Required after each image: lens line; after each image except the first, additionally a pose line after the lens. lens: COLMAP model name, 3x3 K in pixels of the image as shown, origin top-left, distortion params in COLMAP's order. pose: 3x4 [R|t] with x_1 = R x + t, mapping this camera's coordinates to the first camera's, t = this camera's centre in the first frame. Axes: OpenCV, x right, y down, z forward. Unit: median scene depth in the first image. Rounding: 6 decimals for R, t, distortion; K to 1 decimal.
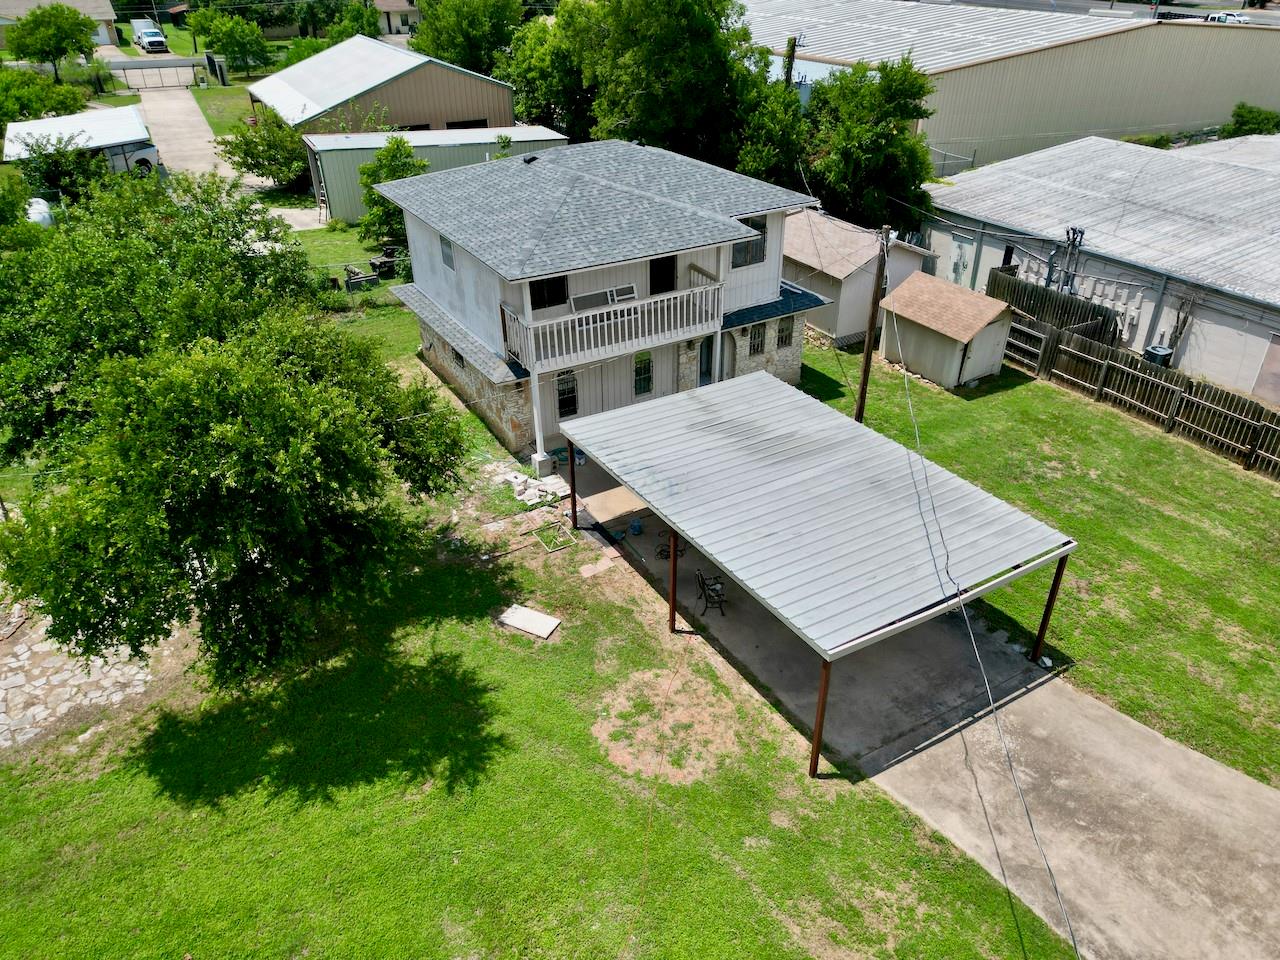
lens RADIAL K [[897.2, 0, 640.7], [0, 897.2, 474.8], [0, 0, 1]] dist [0.080024, -0.085373]
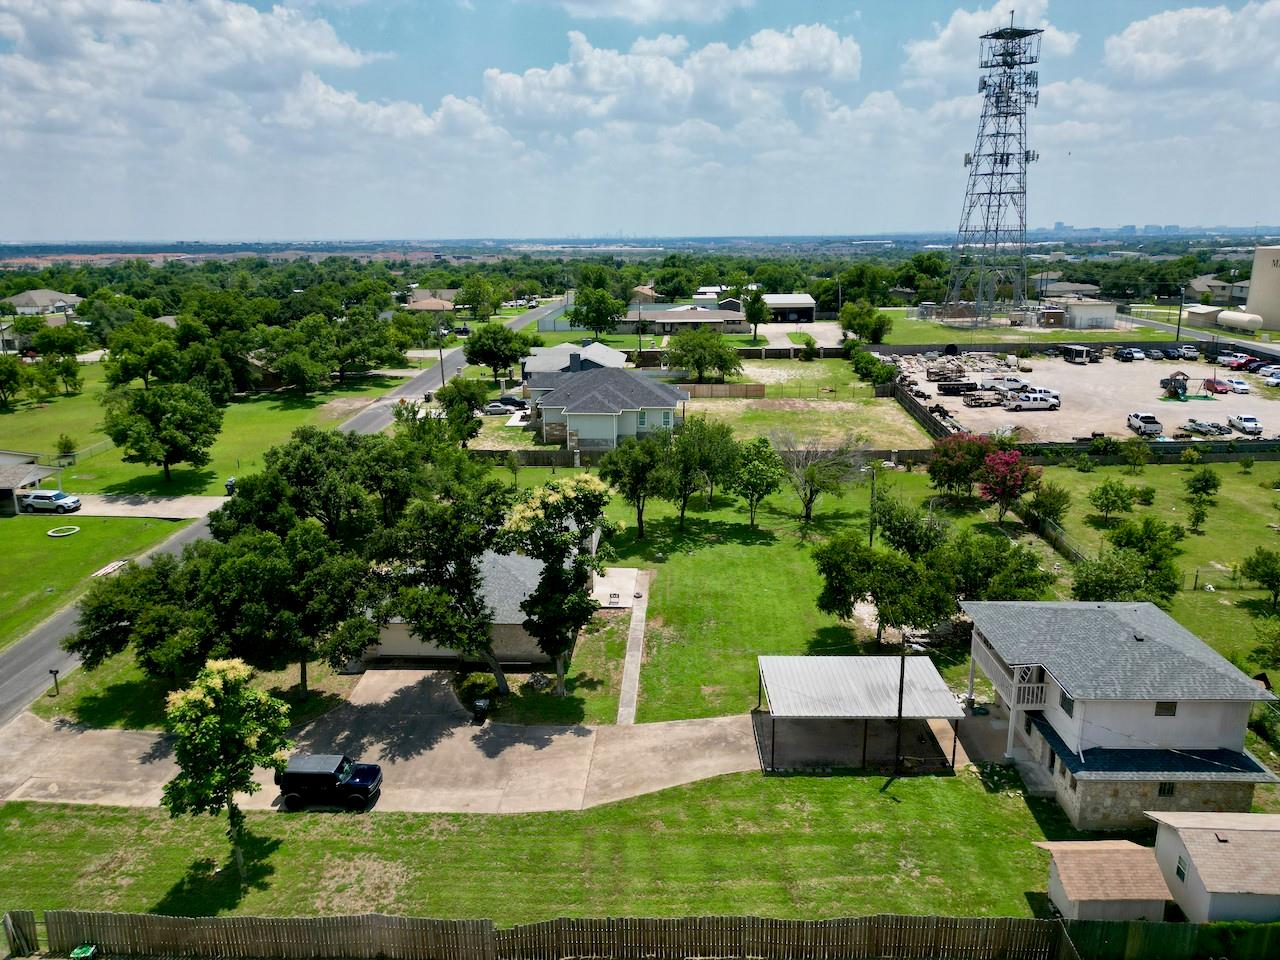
lens RADIAL K [[897.2, 0, 640.7], [0, 897.2, 474.8], [0, 0, 1]] dist [0.080024, -0.085373]
pose [[-0.536021, 0.227442, -0.812989, 1.720025], [-0.424880, 0.759484, 0.492606, -1.023358], [0.729492, 0.609470, -0.310464, 0.726822]]
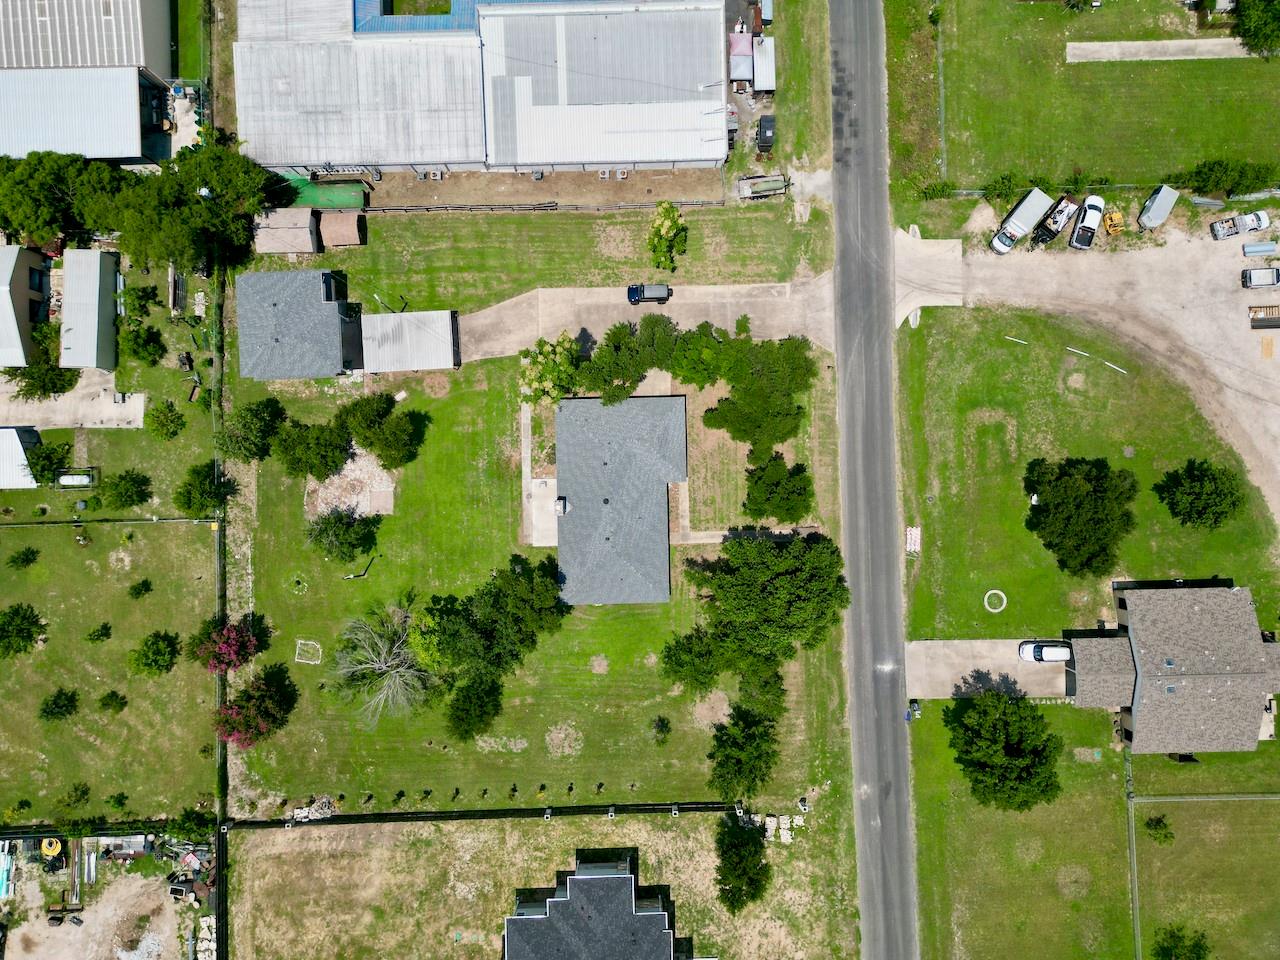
lens RADIAL K [[897.2, 0, 640.7], [0, 897.2, 474.8], [0, 0, 1]] dist [0.080024, -0.085373]
pose [[0.473187, -0.880848, 0.014203, 0.040240], [0.452816, 0.257017, 0.853757, -2.580701], [-0.755680, -0.397555, 0.520479, -2.127523]]
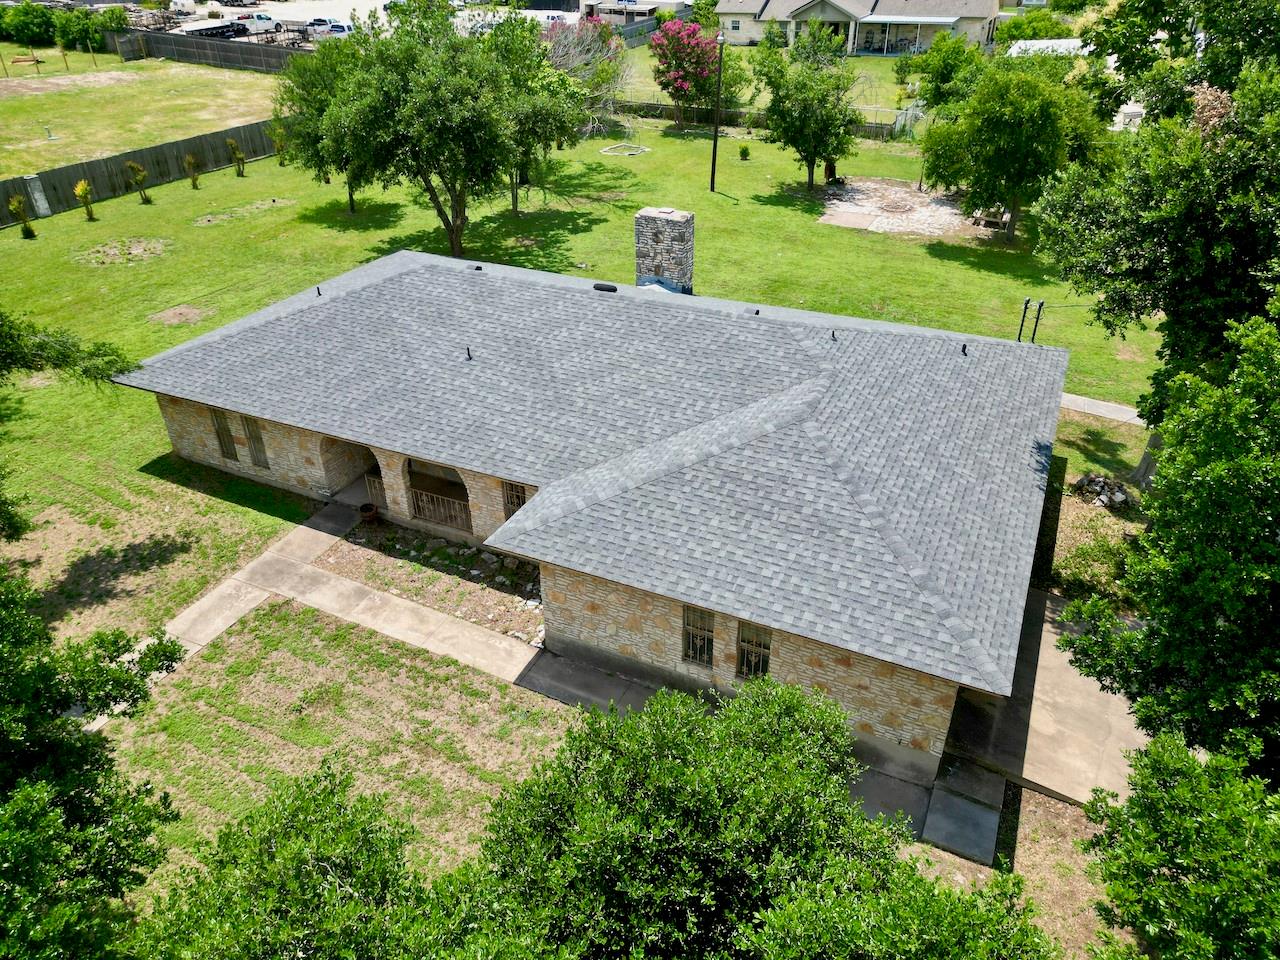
lens RADIAL K [[897.2, 0, 640.7], [0, 897.2, 474.8], [0, 0, 1]] dist [0.080024, -0.085373]
pose [[0.573936, 0.421637, -0.702011, 0.648122], [-0.412920, 0.889307, 0.196543, 0.438262], [0.707173, 0.177072, 0.684508, -0.736341]]
